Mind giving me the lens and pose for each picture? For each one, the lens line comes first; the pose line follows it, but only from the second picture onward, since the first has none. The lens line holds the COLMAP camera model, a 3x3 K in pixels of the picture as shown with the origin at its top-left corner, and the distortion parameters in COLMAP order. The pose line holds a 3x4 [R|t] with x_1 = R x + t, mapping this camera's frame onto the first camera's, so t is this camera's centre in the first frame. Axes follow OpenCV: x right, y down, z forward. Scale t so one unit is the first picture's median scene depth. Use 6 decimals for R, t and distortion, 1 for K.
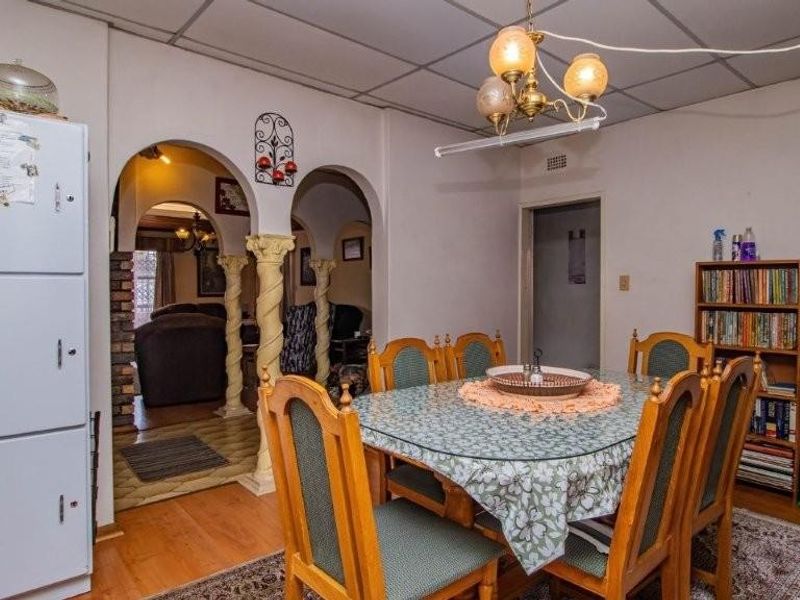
lens RADIAL K [[499.9, 0, 403.3], [0, 499.9, 299.6], [0, 0, 1]] dist [0.004274, -0.006339]
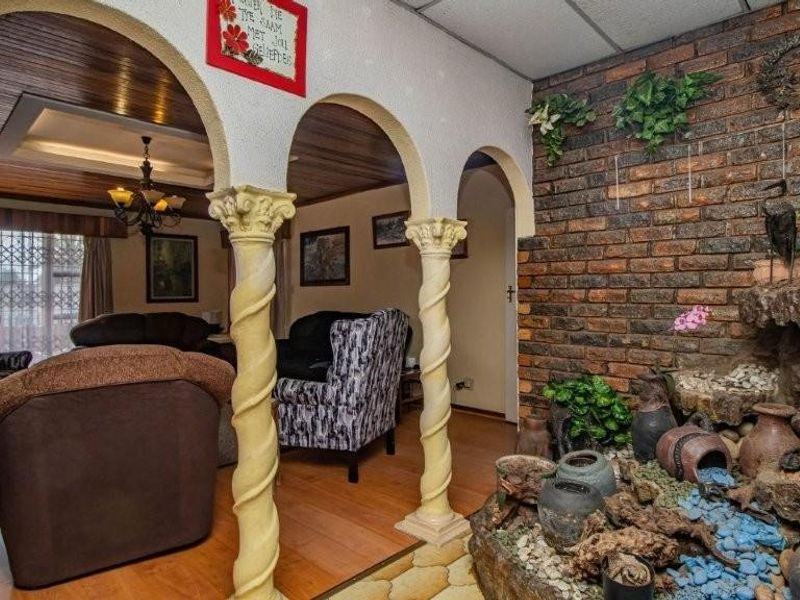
lens RADIAL K [[499.9, 0, 404.8], [0, 499.9, 298.0], [0, 0, 1]] dist [0.004274, -0.006339]
pose [[0.996061, -0.003061, 0.088622, -0.154321], [0.004111, 0.999923, -0.011670, -0.003552], [-0.088580, 0.011989, 0.995997, 0.368389]]
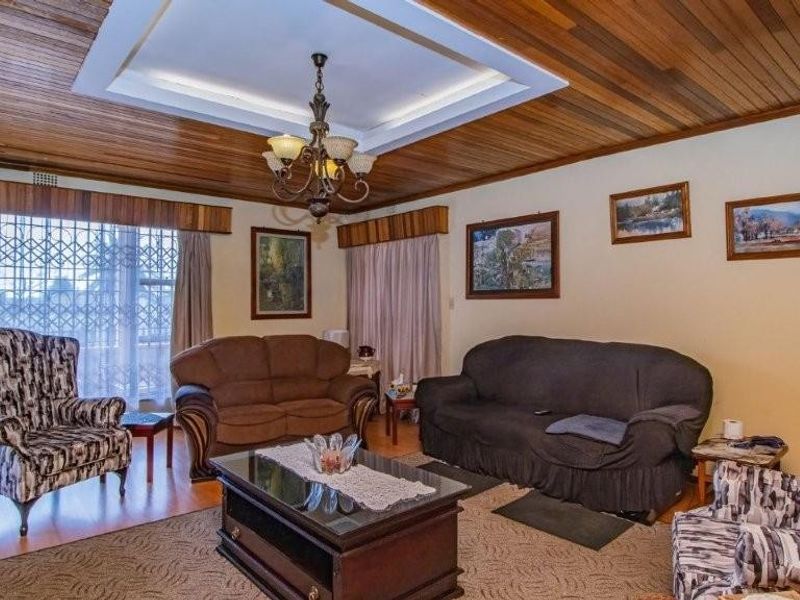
lens RADIAL K [[499.9, 0, 394.2], [0, 499.9, 298.7], [0, 0, 1]] dist [0.004274, -0.006339]
pose [[0.999913, 0.002319, 0.012966, -0.356732], [-0.001975, 0.999648, -0.026465, -0.018226], [-0.013023, 0.026437, 0.999566, 0.628054]]
